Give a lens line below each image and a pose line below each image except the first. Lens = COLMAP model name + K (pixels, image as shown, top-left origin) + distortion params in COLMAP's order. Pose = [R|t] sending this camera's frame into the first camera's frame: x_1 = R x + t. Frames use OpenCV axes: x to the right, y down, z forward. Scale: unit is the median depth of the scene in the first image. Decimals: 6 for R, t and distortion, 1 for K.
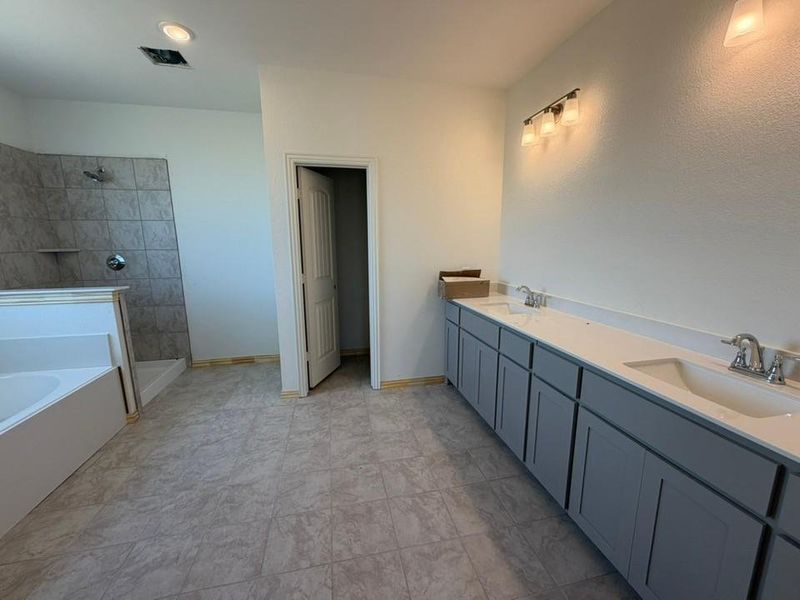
lens RADIAL K [[321.2, 0, 396.5], [0, 321.2, 301.2], [0, 0, 1]] dist [0.002524, -0.000087]
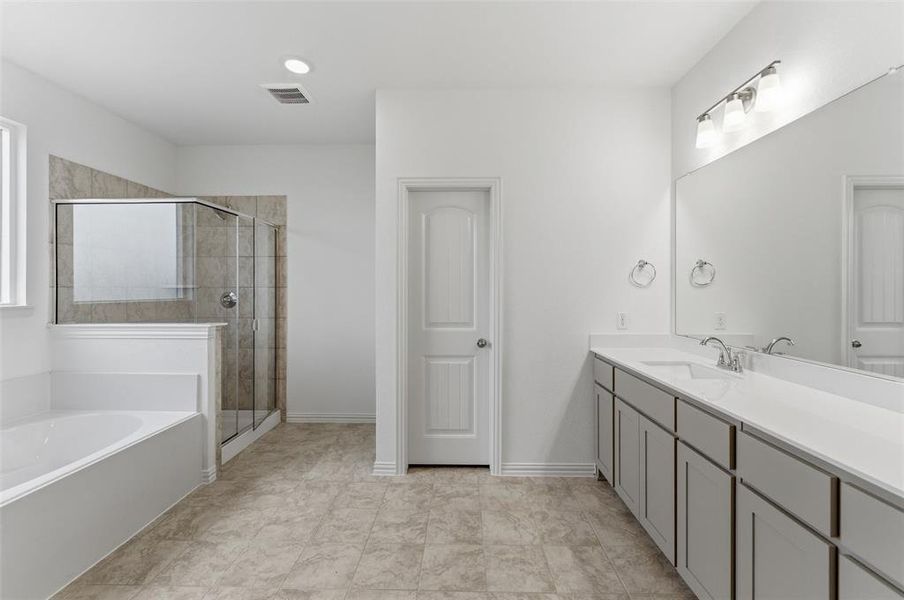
lens RADIAL K [[371.5, 0, 457.0], [0, 371.5, 292.8], [0, 0, 1]] dist [-0.002030, 0.000342]
pose [[0.973199, 0.006374, -0.229878, 0.054211], [-0.046682, 0.984279, -0.170338, 0.019322], [0.225179, 0.176504, 0.958197, 0.120196]]
